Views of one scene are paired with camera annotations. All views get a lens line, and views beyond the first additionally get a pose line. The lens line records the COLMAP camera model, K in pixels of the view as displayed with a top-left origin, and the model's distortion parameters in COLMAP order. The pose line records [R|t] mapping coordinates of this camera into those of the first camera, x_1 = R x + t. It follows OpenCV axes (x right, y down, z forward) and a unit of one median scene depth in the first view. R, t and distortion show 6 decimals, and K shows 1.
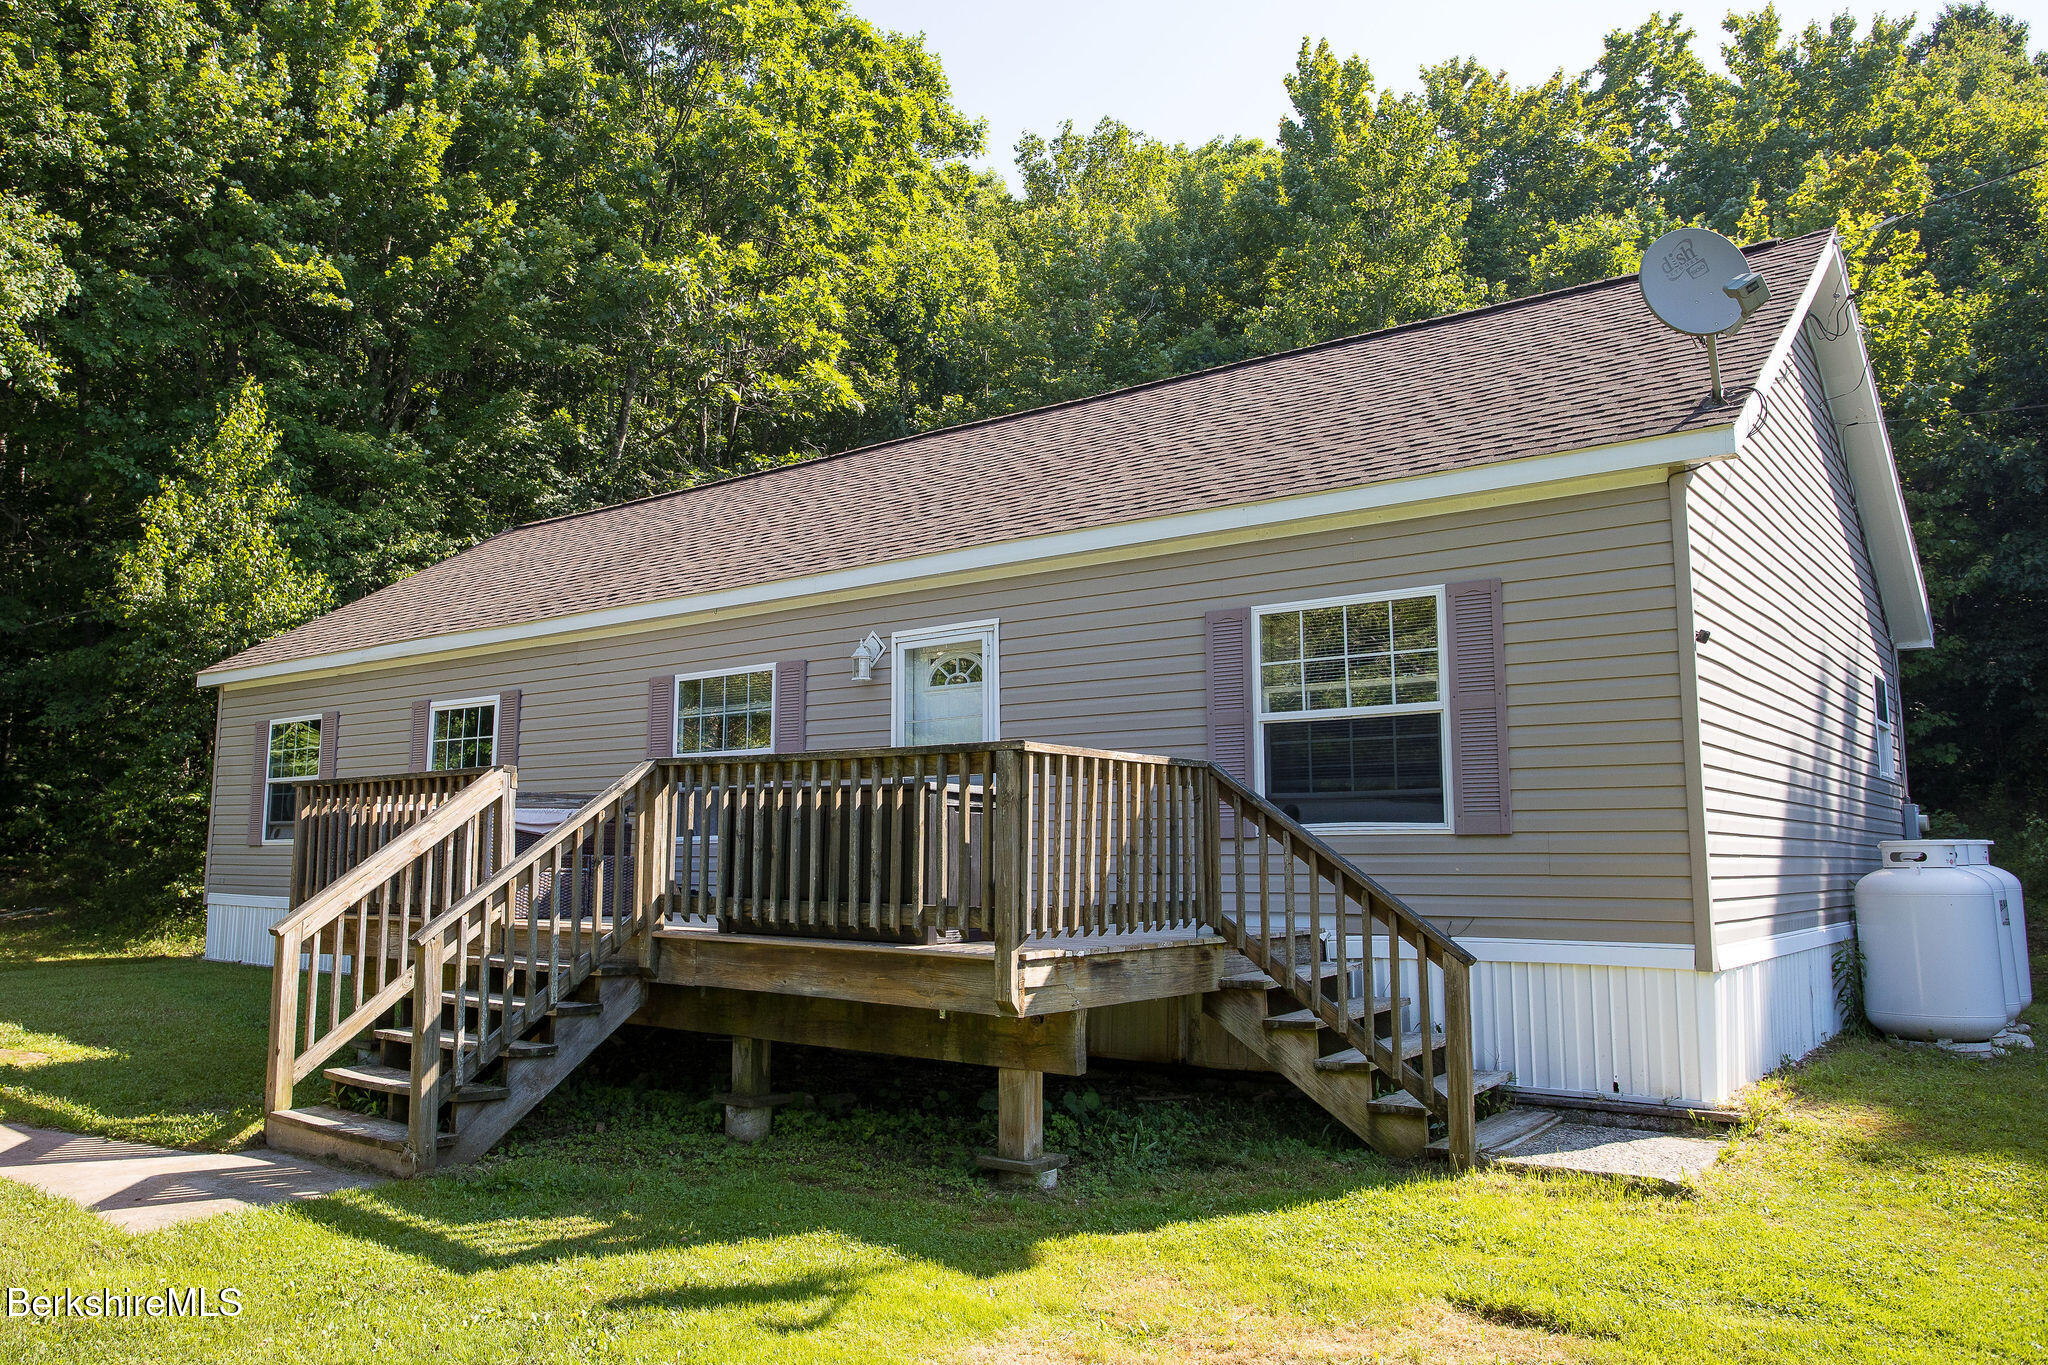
lens RADIAL K [[1441.8, 0, 1022.9], [0, 1441.8, 679.9], [0, 0, 1]] dist [-0.007139, -0.000027]
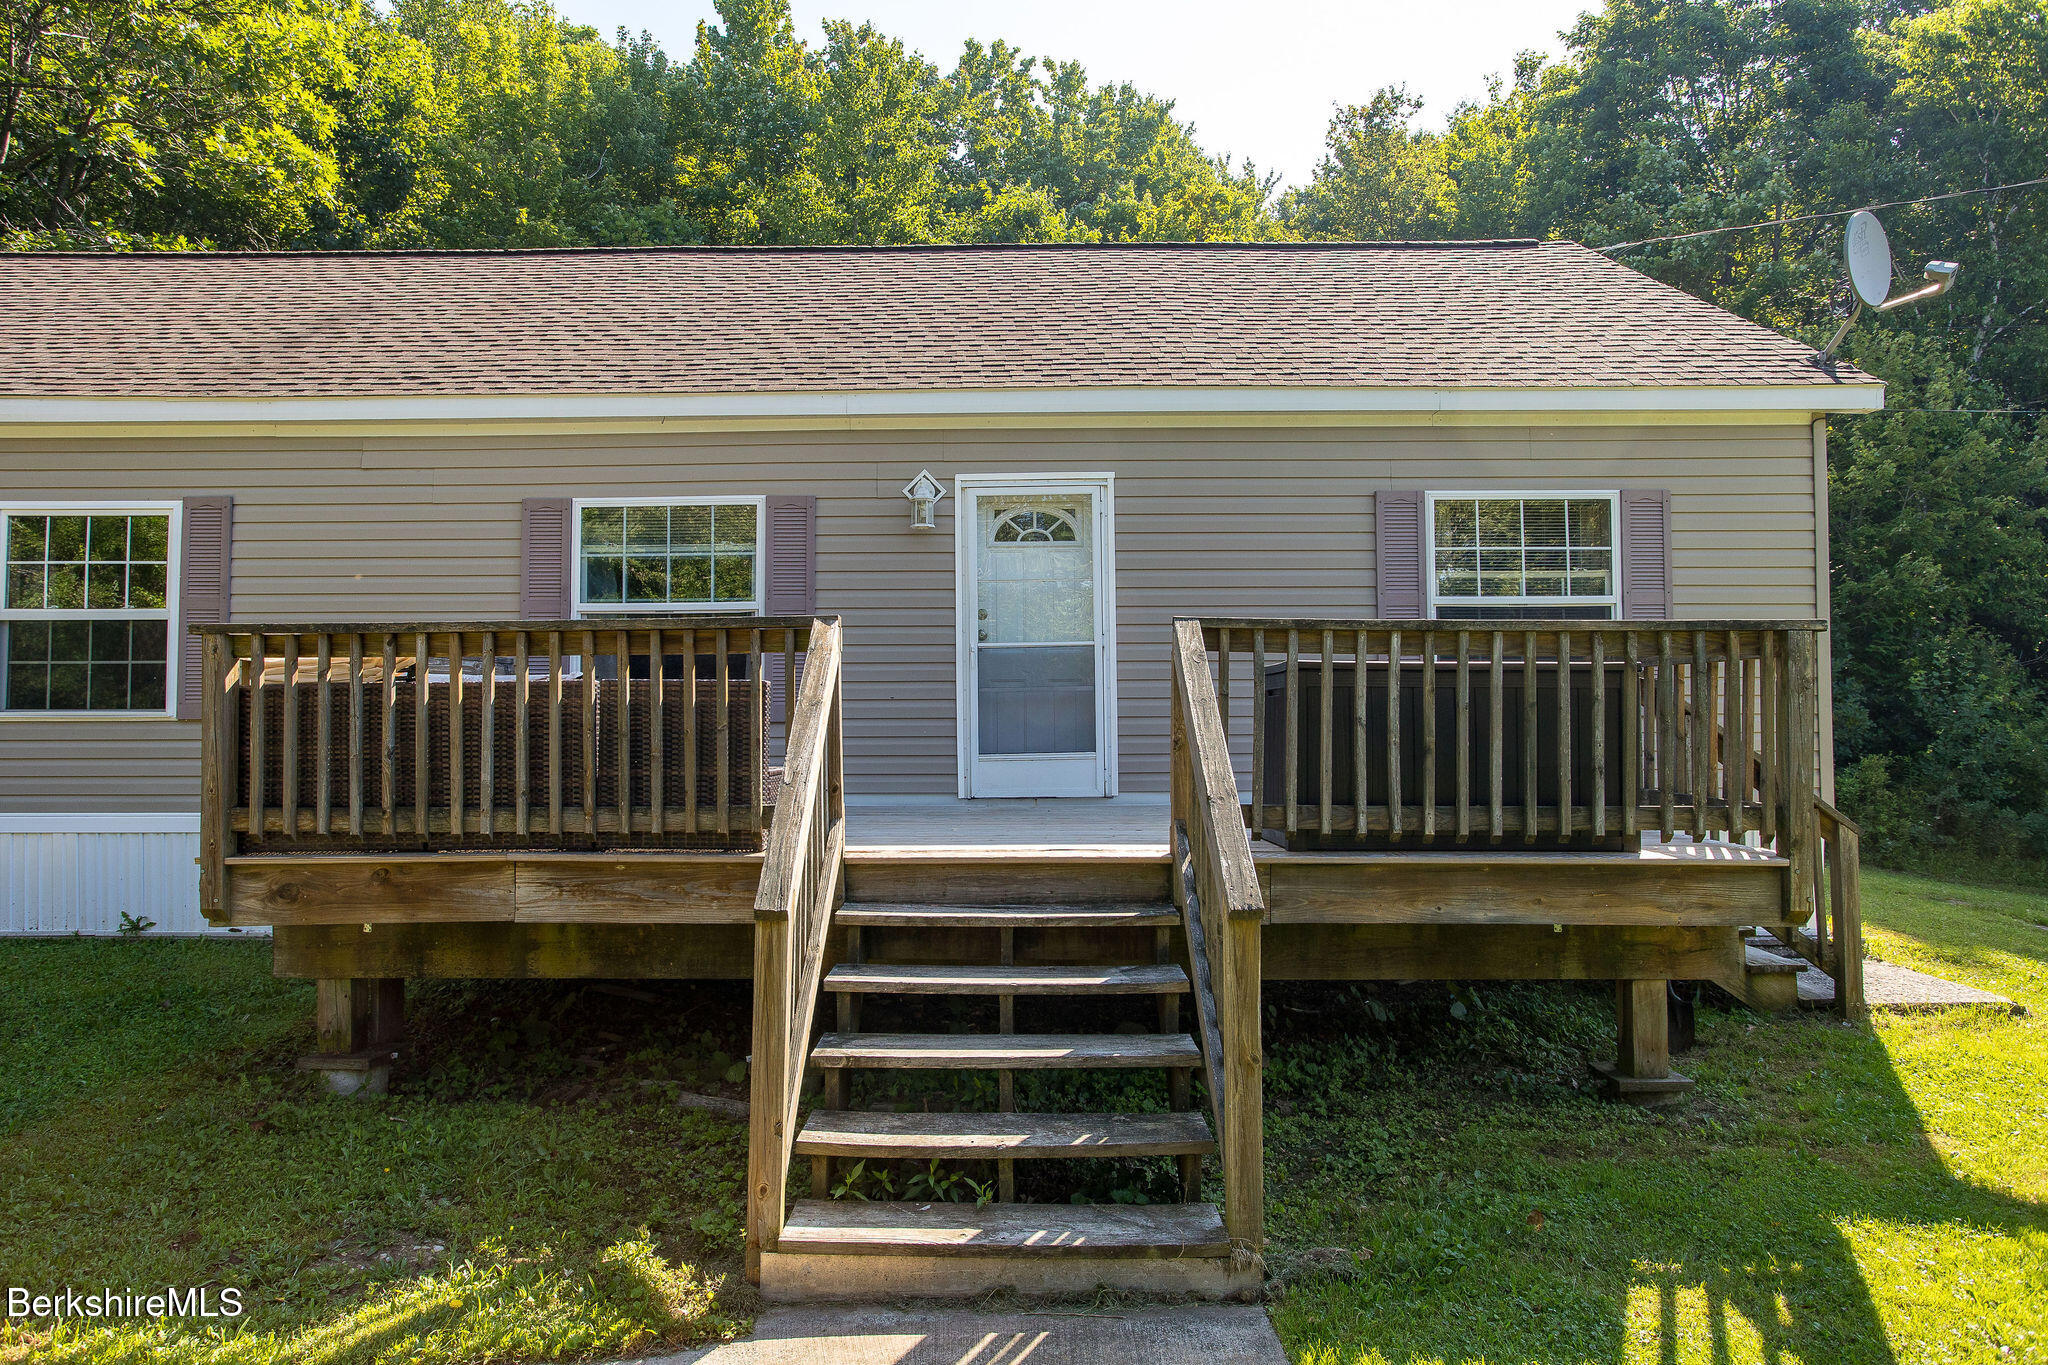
lens RADIAL K [[1201.4, 0, 1024.3], [0, 1201.4, 726.1], [0, 0, 1]] dist [-0.007765, 0.000712]
pose [[0.793497, -0.005888, 0.608546, -0.572865], [-0.065462, 0.993325, 0.094969, 0.051302], [-0.605043, -0.115195, 0.787815, 0.499626]]
